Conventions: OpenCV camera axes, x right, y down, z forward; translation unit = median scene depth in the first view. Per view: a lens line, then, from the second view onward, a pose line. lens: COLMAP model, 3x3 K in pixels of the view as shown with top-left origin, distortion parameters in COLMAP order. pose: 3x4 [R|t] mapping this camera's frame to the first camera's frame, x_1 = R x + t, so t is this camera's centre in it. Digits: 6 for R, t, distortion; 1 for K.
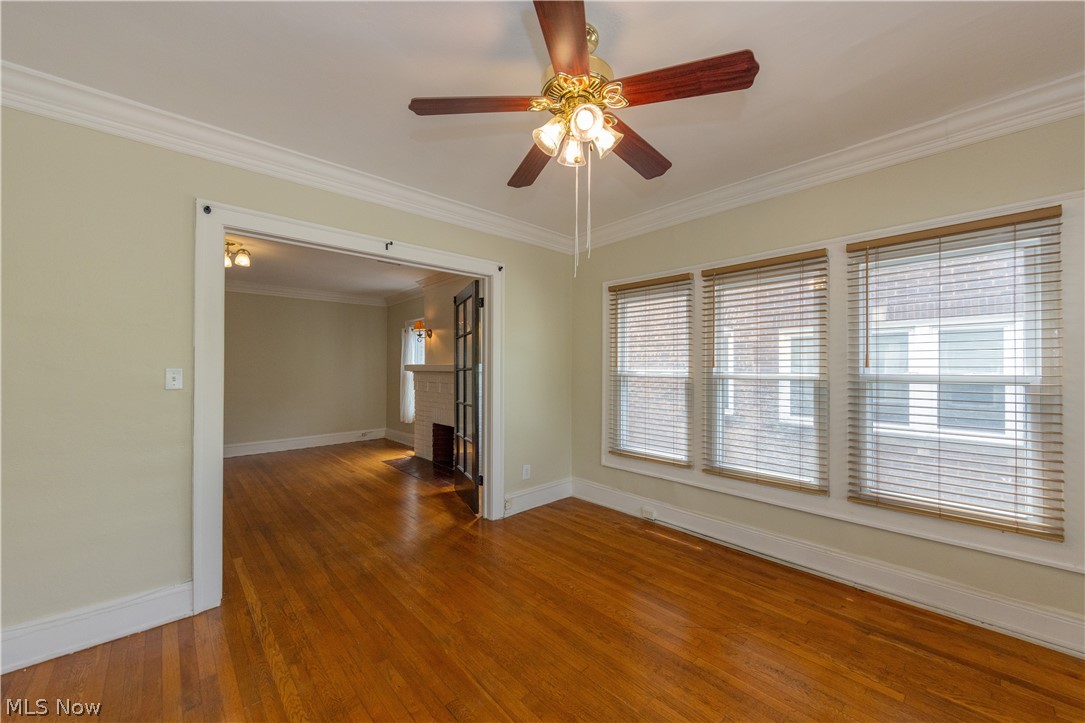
lens RADIAL K [[394.1, 0, 549.4], [0, 394.1, 364.5], [0, 0, 1]] dist [0.002194, -0.000217]
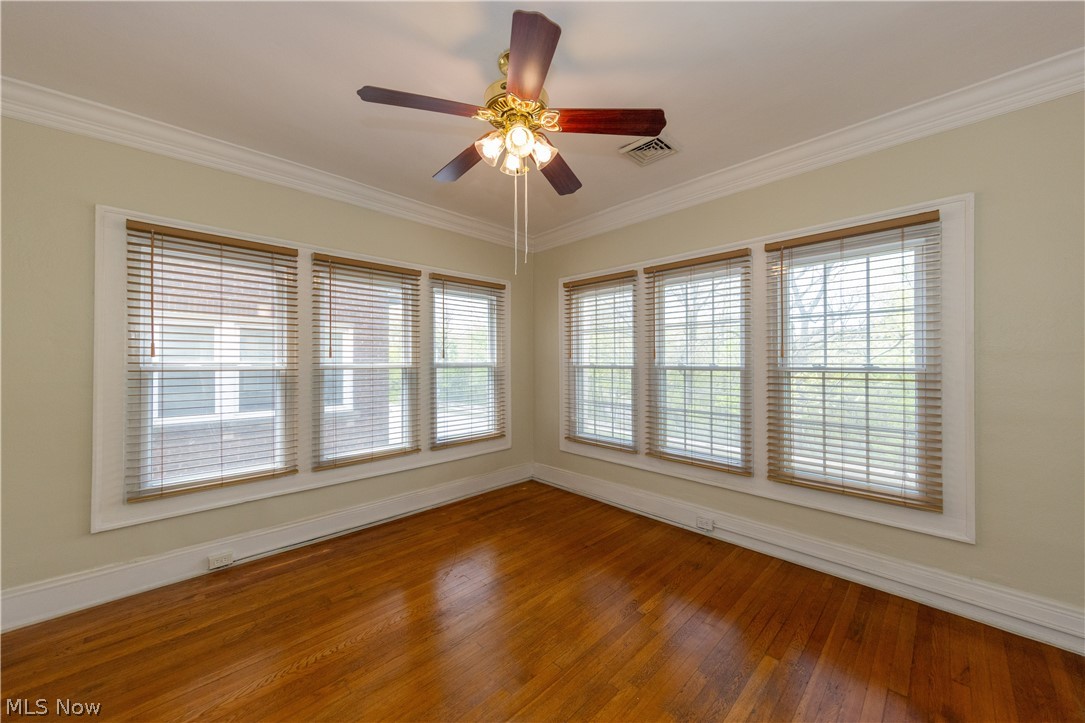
lens RADIAL K [[394.1, 0, 549.4], [0, 394.1, 364.5], [0, 0, 1]] dist [0.002194, -0.000217]
pose [[-0.016345, -0.016418, 0.999732, -0.583927], [-0.013378, 0.999779, 0.016200, 0.001010], [-0.999777, -0.013109, -0.016561, 0.509424]]
